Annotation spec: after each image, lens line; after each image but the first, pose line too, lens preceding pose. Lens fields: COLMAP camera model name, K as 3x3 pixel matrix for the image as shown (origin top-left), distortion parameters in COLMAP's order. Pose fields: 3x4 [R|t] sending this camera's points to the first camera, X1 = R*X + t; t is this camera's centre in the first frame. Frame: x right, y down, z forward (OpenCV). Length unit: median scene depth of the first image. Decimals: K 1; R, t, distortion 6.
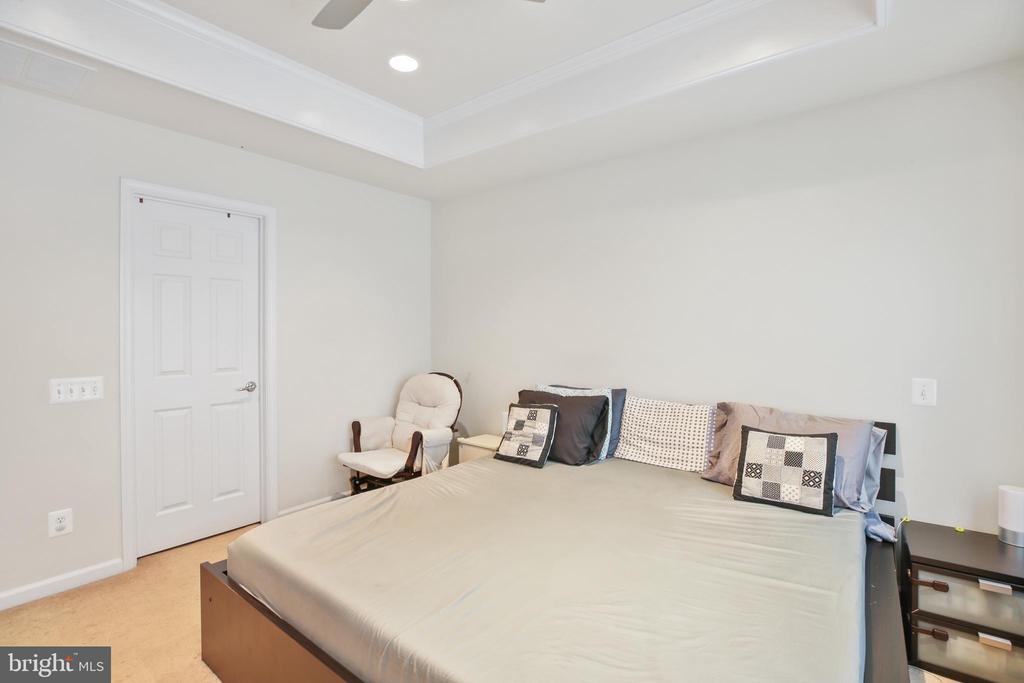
lens RADIAL K [[475.3, 0, 516.5], [0, 475.3, 336.1], [0, 0, 1]] dist [-0.013991, 0.000312]
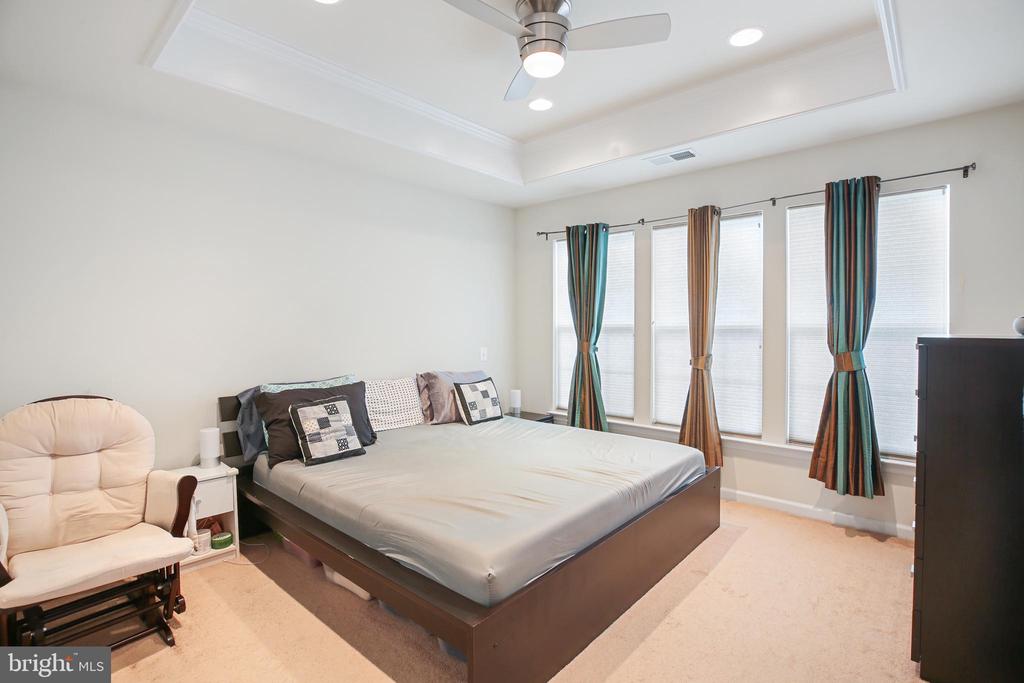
lens RADIAL K [[475.3, 0, 516.5], [0, 475.3, 336.1], [0, 0, 1]] dist [-0.013991, 0.000312]
pose [[0.076545, -0.021272, 0.996839, -1.094832], [0.011684, 0.999723, 0.020436, 0.000150], [-0.996998, 0.010082, 0.076772, 0.659595]]
